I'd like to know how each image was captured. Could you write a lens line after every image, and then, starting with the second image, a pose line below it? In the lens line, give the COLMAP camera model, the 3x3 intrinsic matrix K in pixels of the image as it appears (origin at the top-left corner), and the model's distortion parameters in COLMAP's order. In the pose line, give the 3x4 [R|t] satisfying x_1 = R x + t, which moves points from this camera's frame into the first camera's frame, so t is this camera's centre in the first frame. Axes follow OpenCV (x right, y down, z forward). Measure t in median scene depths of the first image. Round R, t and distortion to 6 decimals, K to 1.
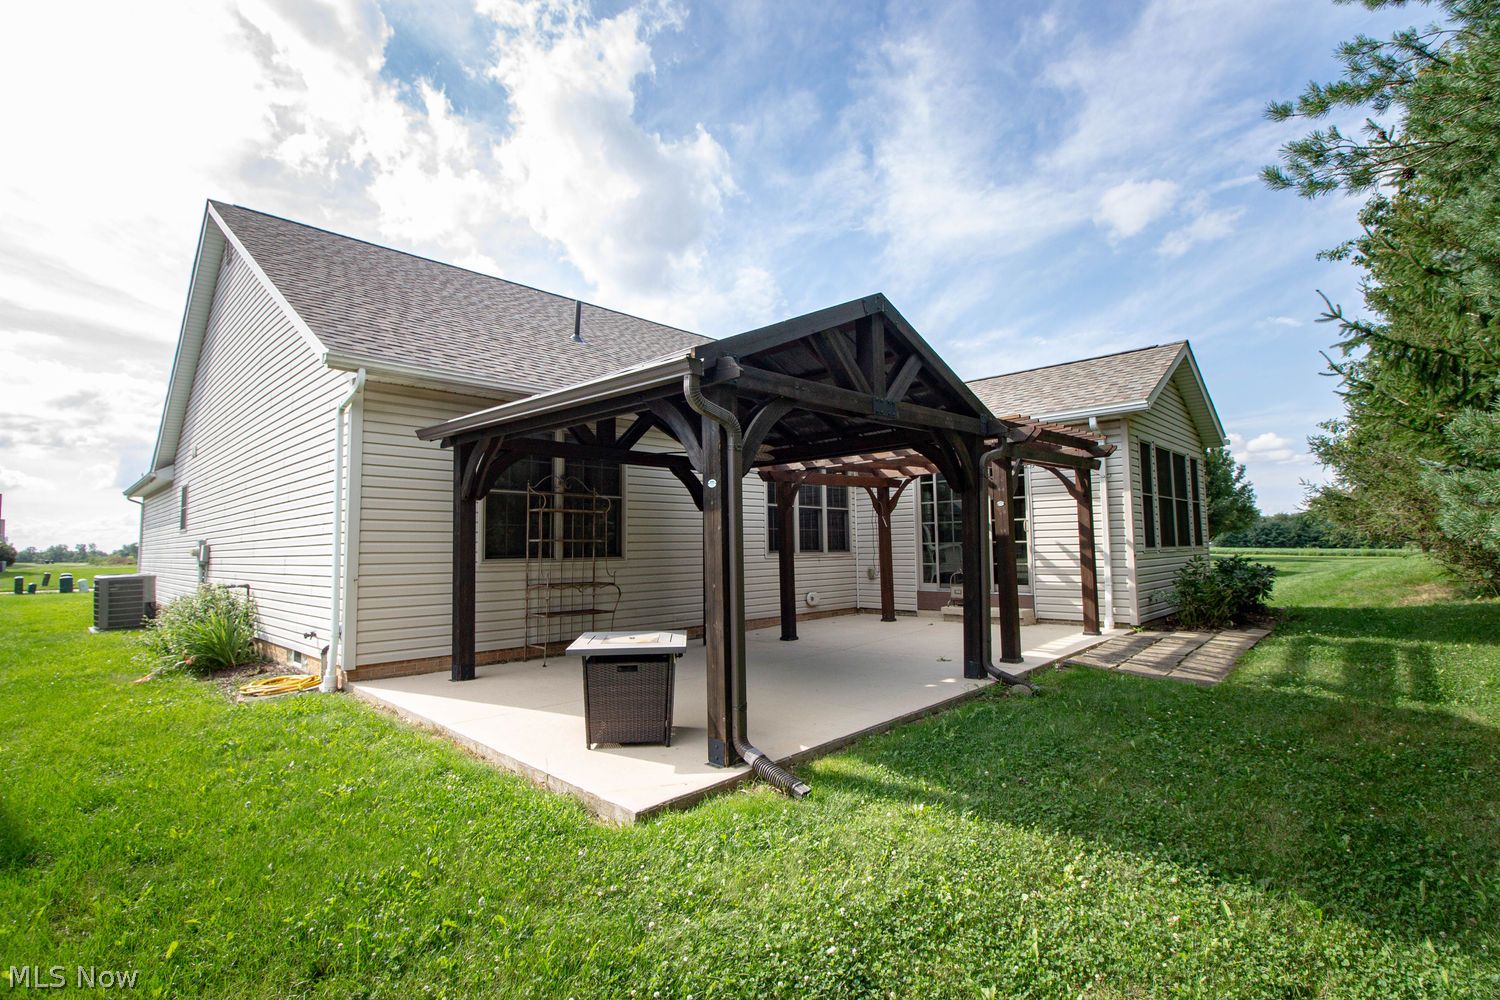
lens RADIAL K [[701.5, 0, 743.6], [0, 701.5, 494.2], [0, 0, 1]] dist [0.000603, -0.014402]
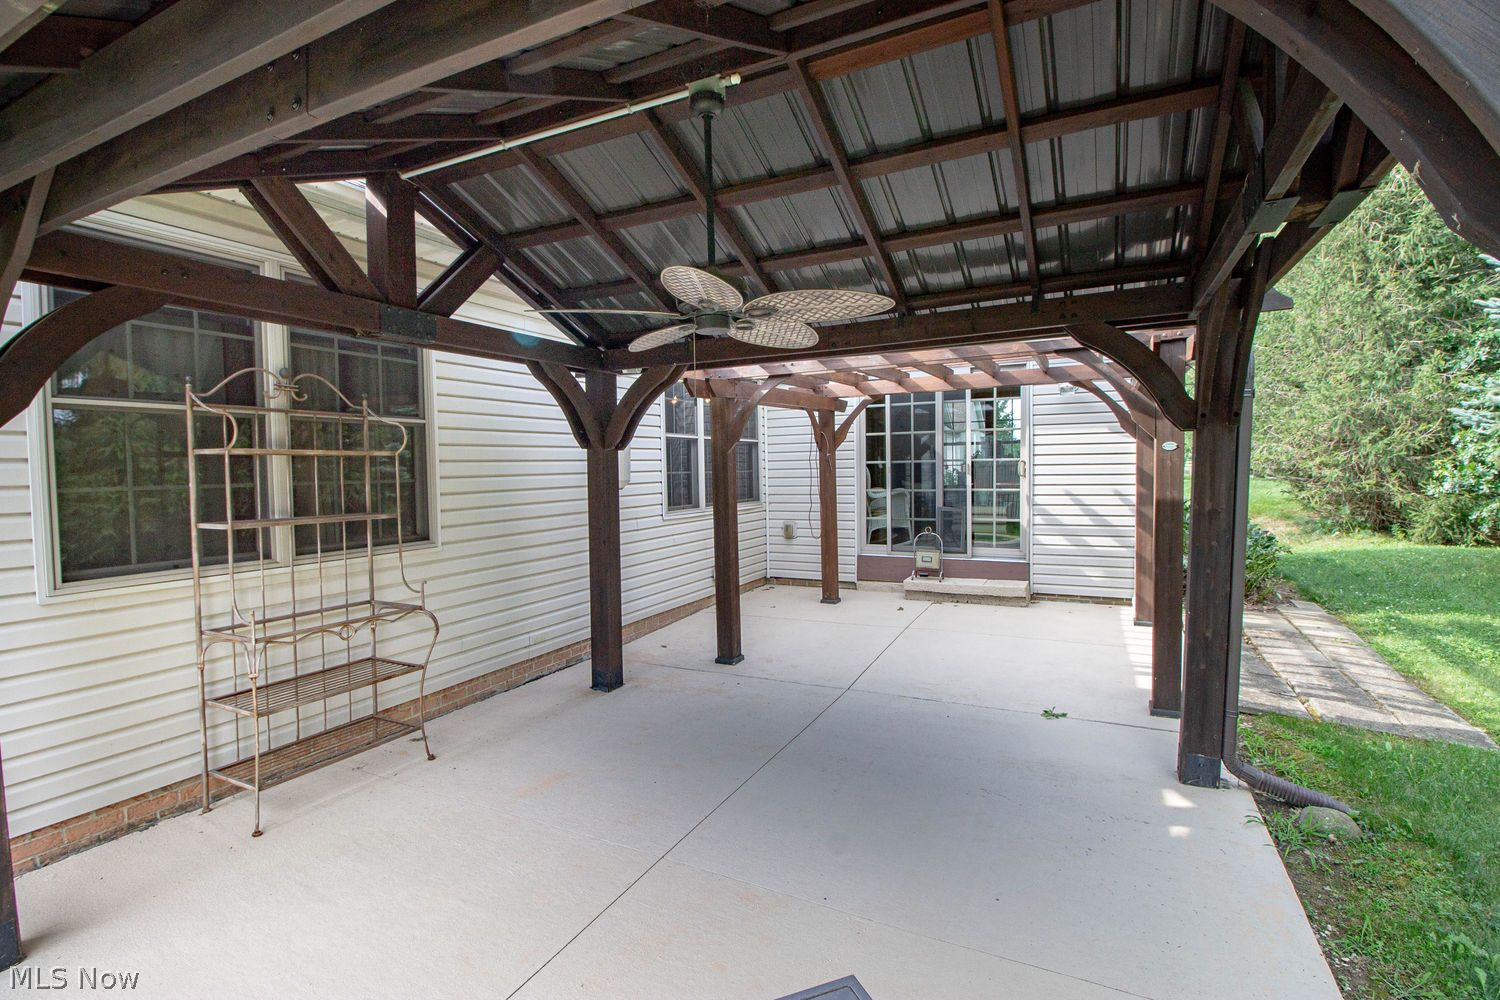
lens RADIAL K [[701.5, 0, 743.6], [0, 701.5, 494.2], [0, 0, 1]] dist [0.000603, -0.014402]
pose [[0.952015, -0.015360, 0.305666, -0.115334], [-0.018715, 0.993949, 0.108236, -0.002055], [-0.305479, -0.108763, 0.945967, 0.472008]]
